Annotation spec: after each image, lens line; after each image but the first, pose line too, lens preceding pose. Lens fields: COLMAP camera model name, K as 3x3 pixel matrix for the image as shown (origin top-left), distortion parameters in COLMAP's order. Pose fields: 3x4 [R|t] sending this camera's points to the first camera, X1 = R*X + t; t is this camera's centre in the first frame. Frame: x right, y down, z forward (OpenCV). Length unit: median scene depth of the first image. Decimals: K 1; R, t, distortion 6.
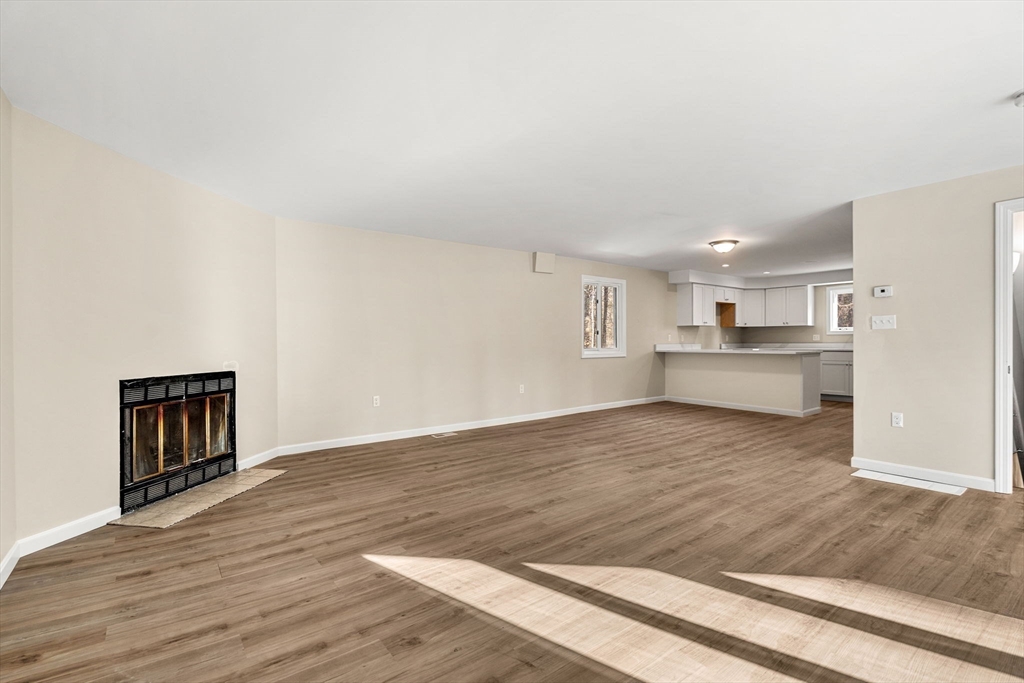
lens RADIAL K [[471.9, 0, 511.2], [0, 471.9, 343.5], [0, 0, 1]] dist [0.006193, 0.000453]
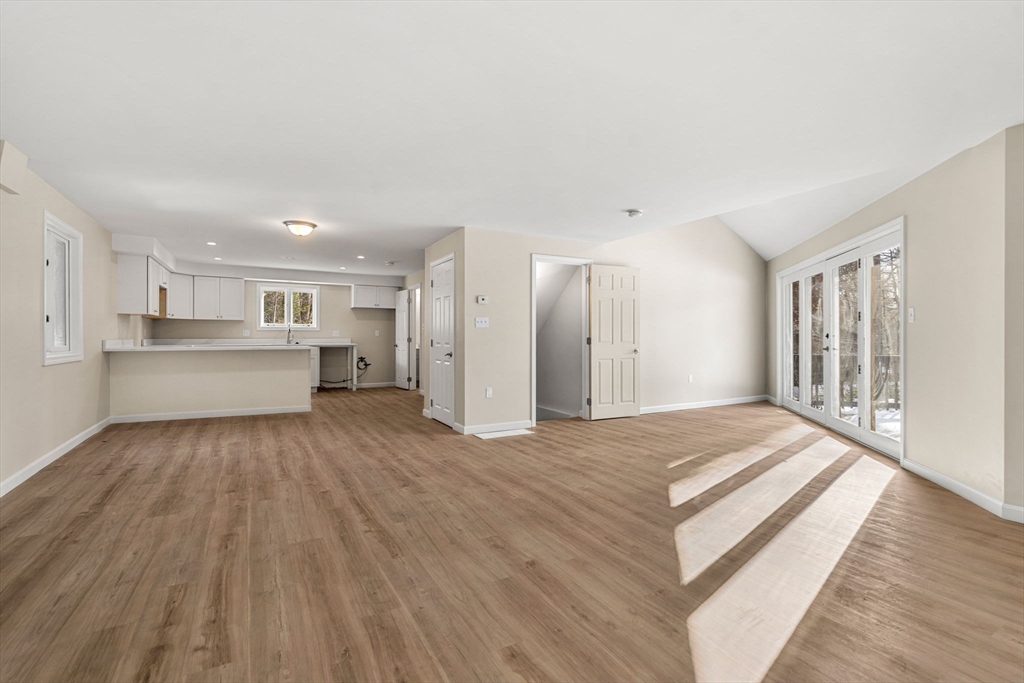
lens RADIAL K [[471.9, 0, 509.4], [0, 471.9, 333.7], [0, 0, 1]] dist [0.006193, 0.000453]
pose [[0.142125, 0.012034, 0.989776, -0.542904], [0.001540, 0.999922, -0.012379, 0.004563], [-0.989848, 0.003284, 0.142095, 0.719030]]
